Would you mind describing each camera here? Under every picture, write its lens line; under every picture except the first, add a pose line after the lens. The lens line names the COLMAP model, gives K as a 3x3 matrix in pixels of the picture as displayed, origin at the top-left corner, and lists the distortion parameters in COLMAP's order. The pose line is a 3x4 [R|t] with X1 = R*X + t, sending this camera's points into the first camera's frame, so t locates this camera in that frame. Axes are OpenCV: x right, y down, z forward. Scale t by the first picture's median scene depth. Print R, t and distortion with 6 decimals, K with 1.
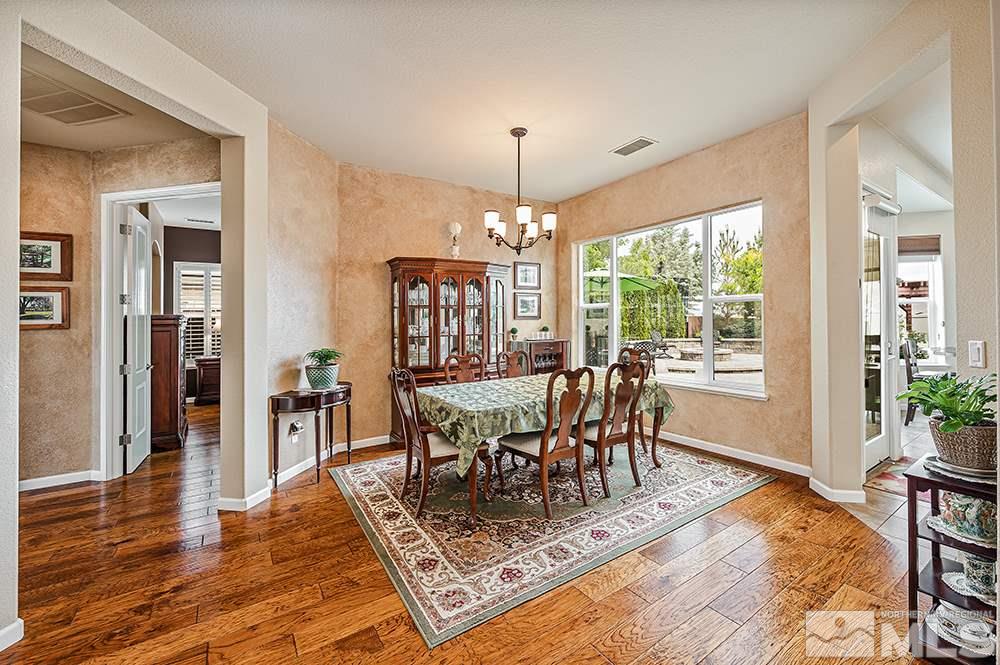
lens RADIAL K [[412.2, 0, 504.2], [0, 412.2, 318.1], [0, 0, 1]] dist [-0.013232, -0.000279]
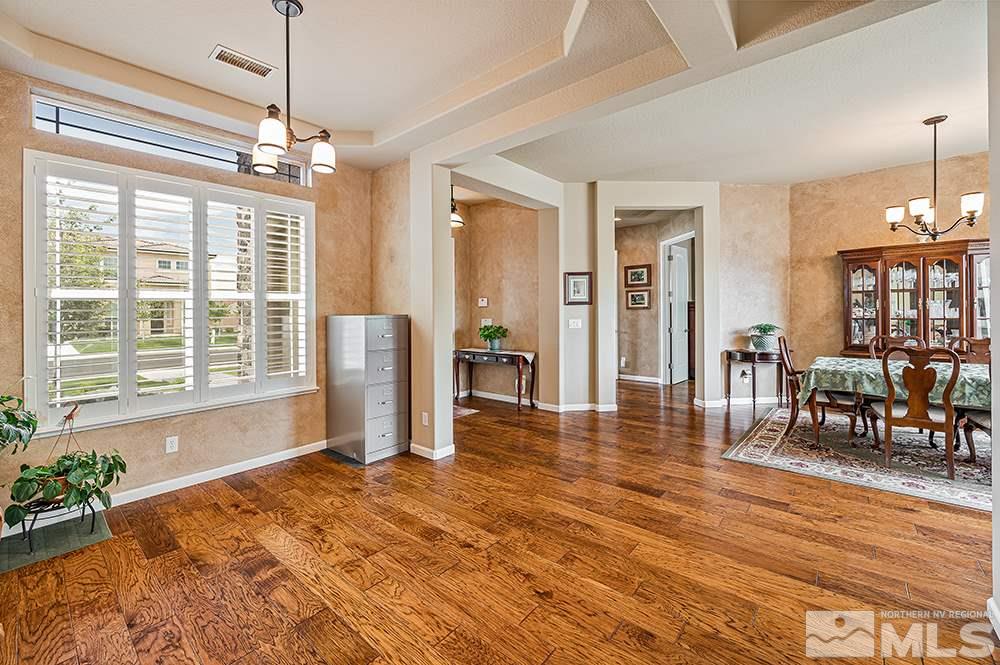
lens RADIAL K [[405.1, 0, 496.8], [0, 405.1, 305.9], [0, 0, 1]] dist [-0.006457, -0.000011]
pose [[0.273648, 0.001665, -0.961829, 0.686594], [0.016863, 0.999837, 0.006528, -0.016048], [0.961682, -0.018006, 0.273575, -0.319660]]
